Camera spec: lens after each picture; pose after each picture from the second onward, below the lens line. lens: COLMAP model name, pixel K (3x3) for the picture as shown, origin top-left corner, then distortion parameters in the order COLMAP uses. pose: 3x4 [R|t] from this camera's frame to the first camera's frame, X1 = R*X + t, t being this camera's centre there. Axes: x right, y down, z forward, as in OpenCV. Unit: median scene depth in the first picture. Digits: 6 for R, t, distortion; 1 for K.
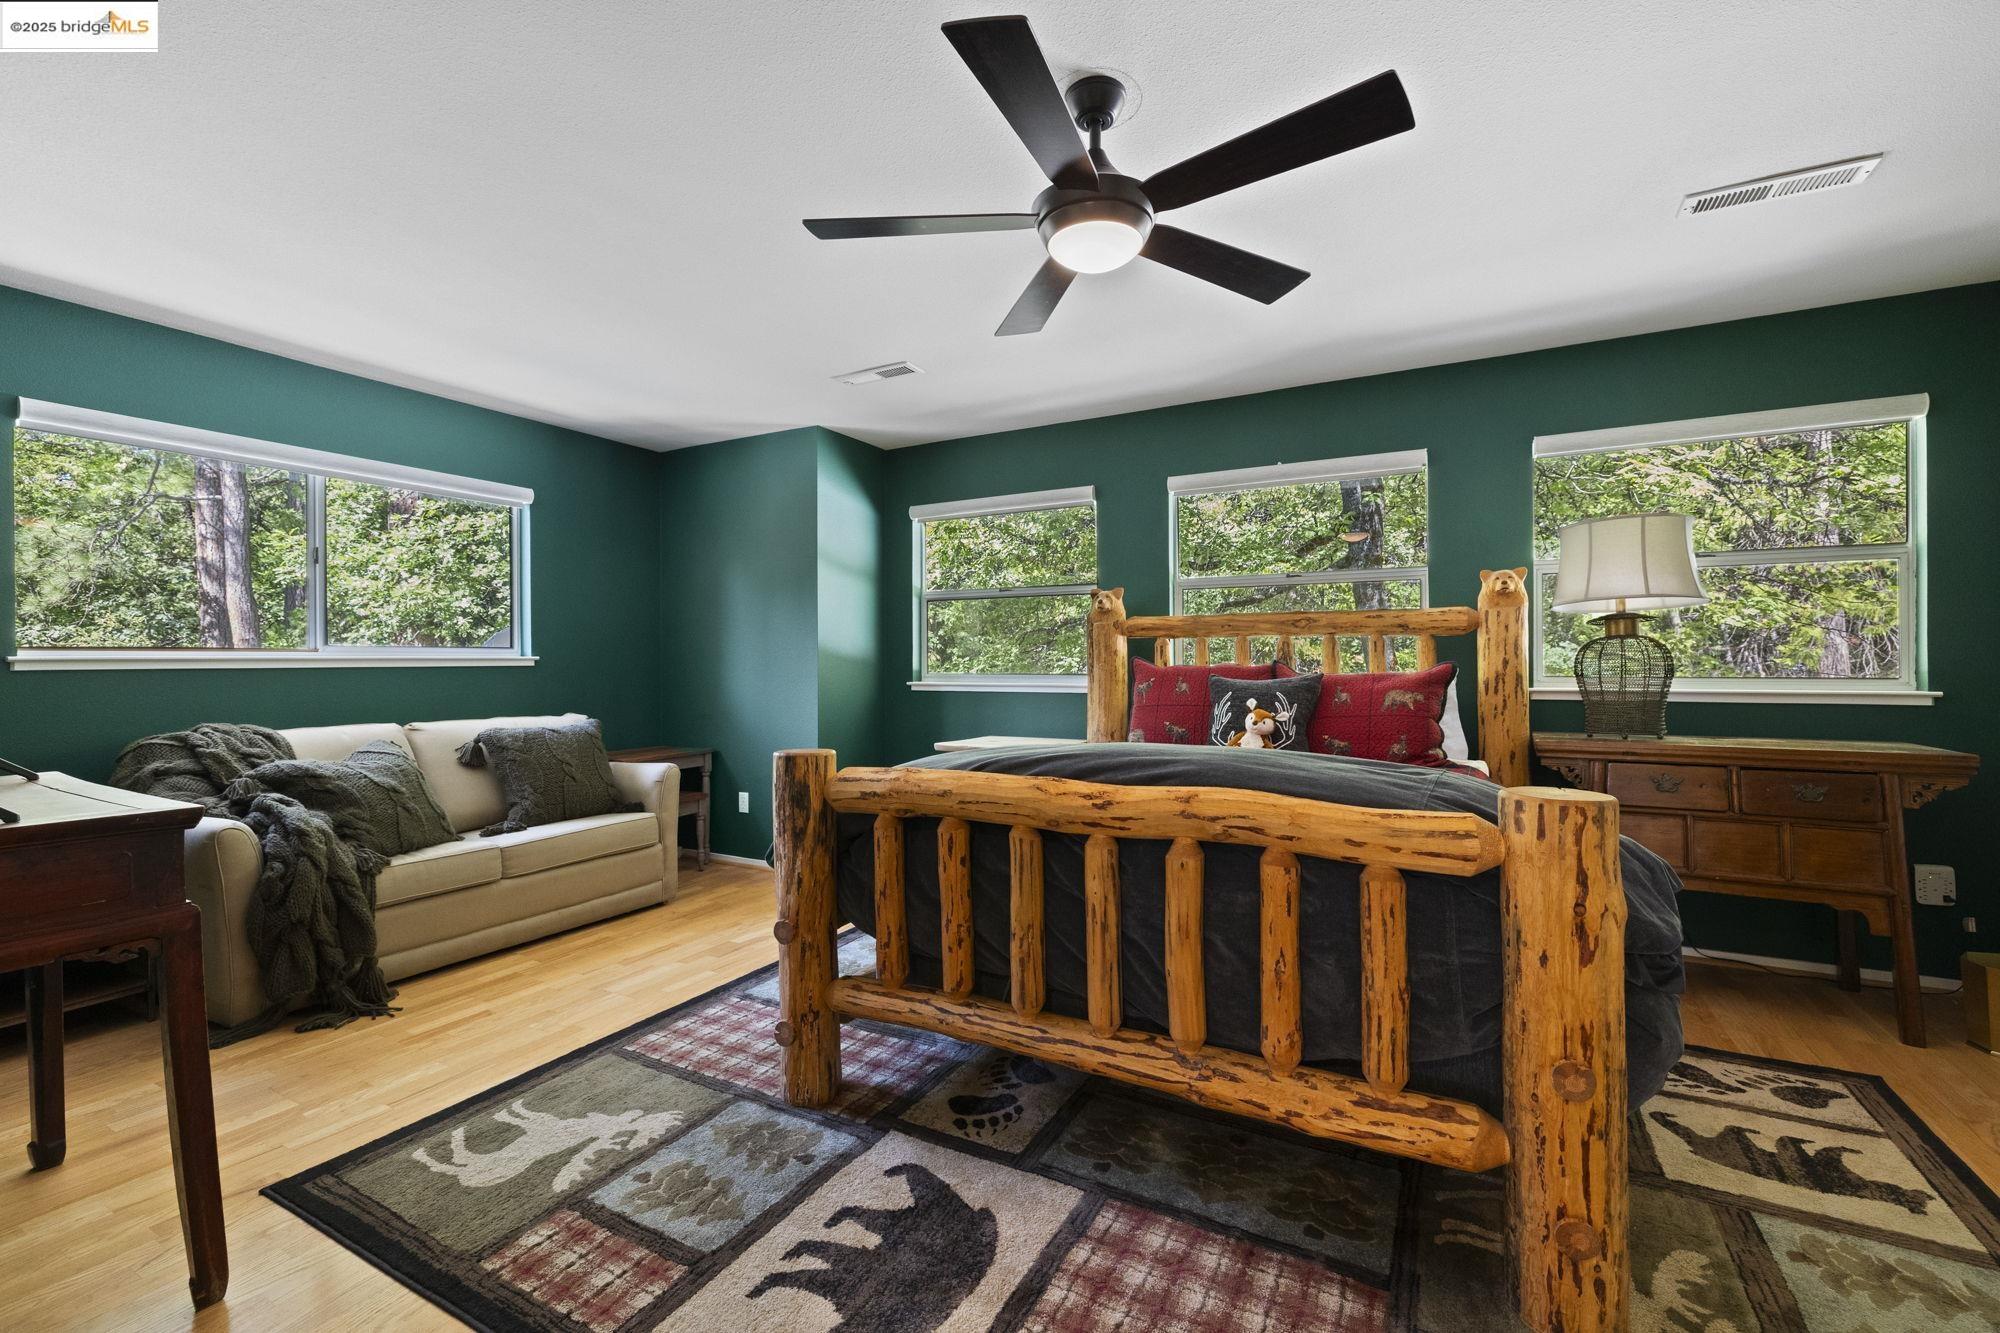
lens RADIAL K [[875.2, 0, 1007.8], [0, 875.2, 662.3], [0, 0, 1]] dist [0.002898, -0.001471]
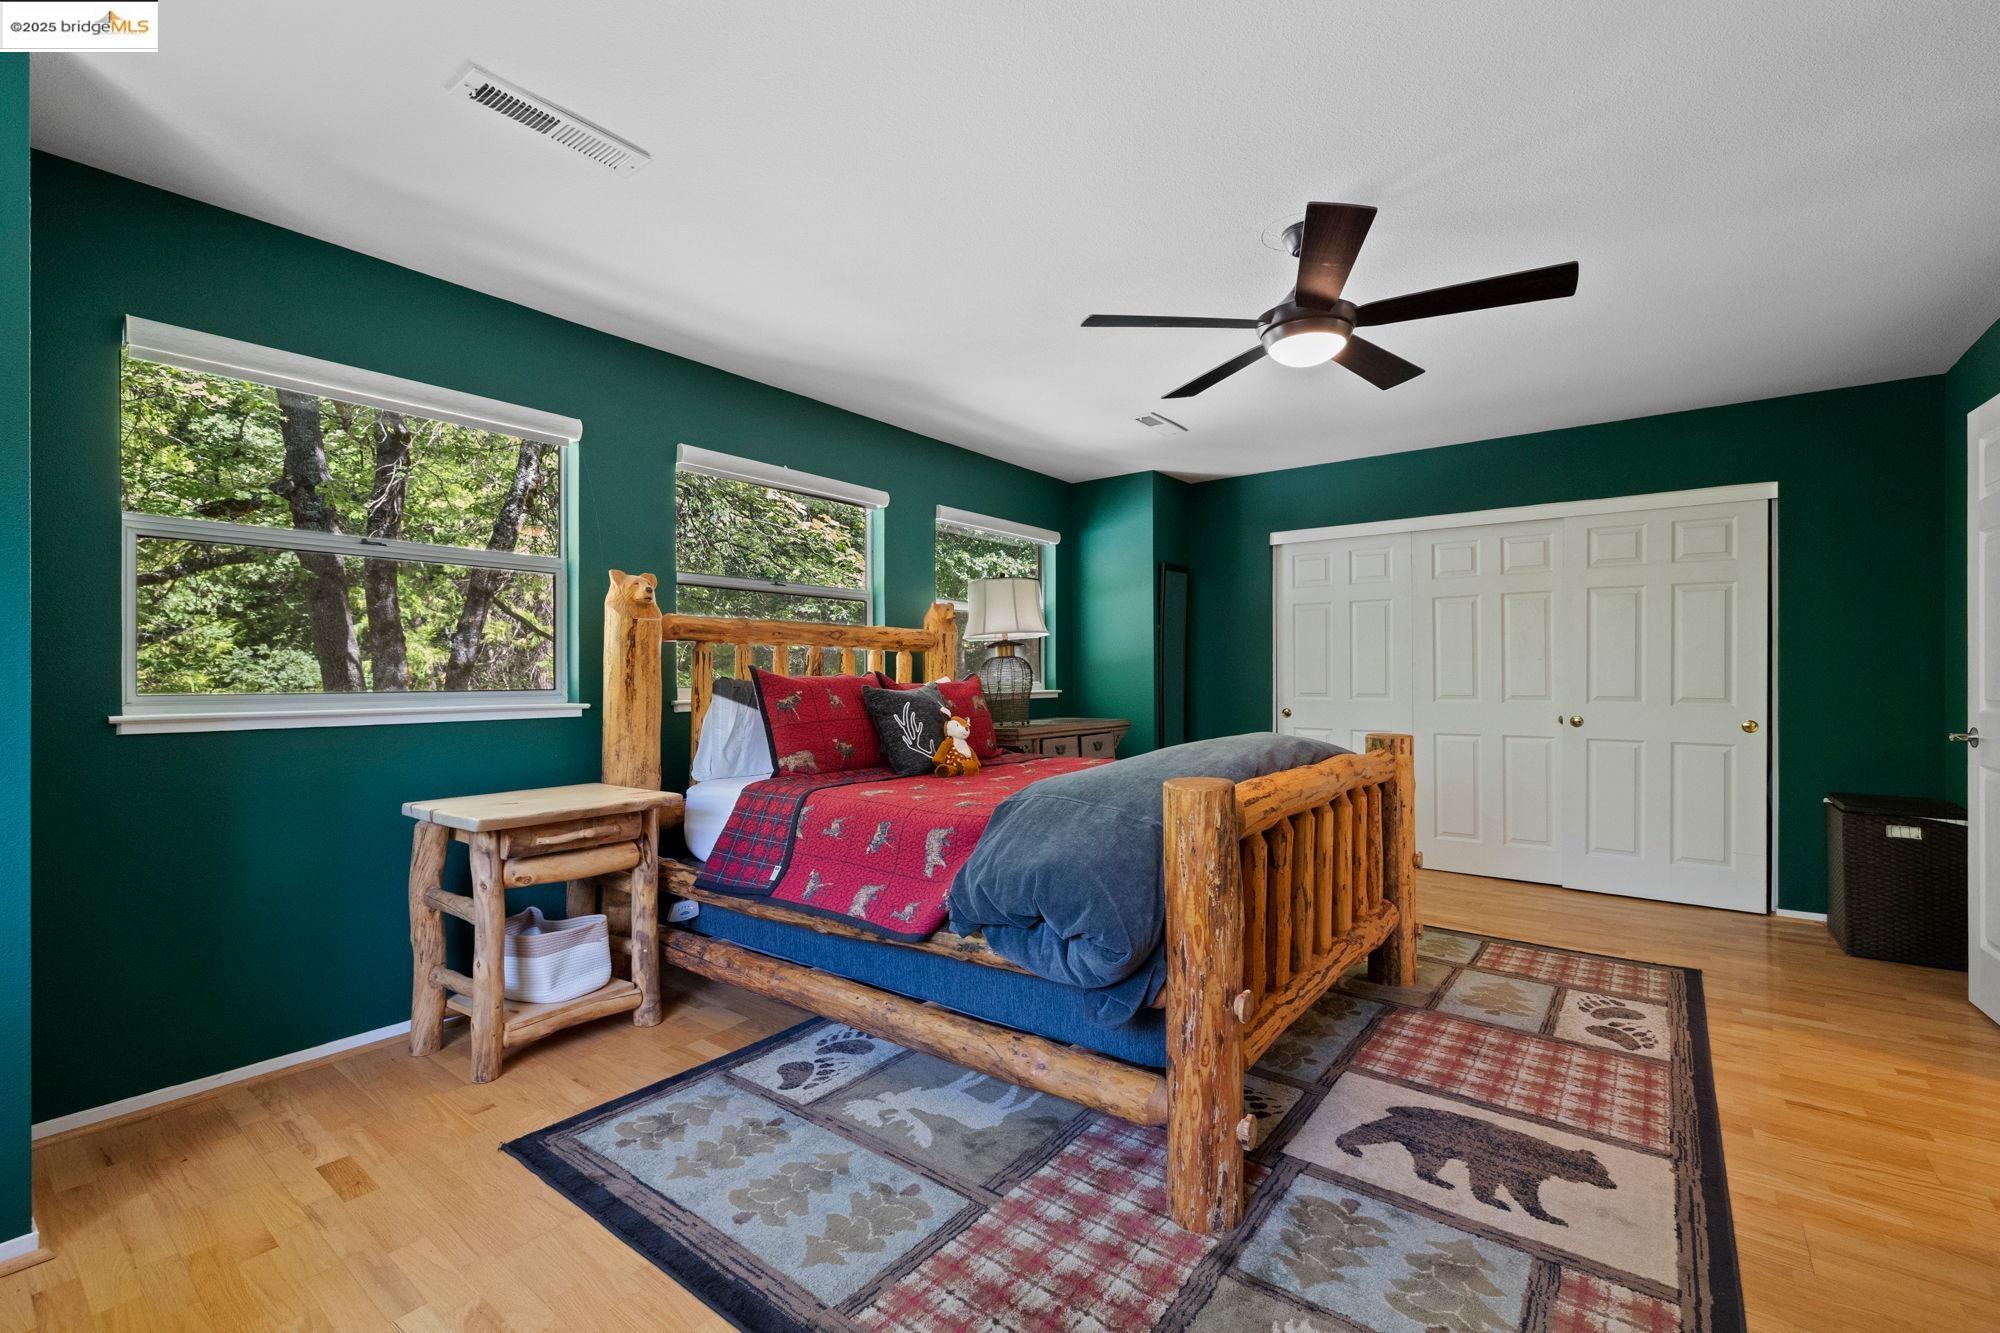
lens RADIAL K [[875.2, 0, 1010.2], [0, 875.2, 671.7], [0, 0, 1]] dist [0.002898, -0.001471]
pose [[0.122000, 0.006507, 0.992509, -1.321977], [-0.002277, 0.999978, -0.006276, 0.009624], [-0.992527, -0.001495, 0.122012, 1.373193]]
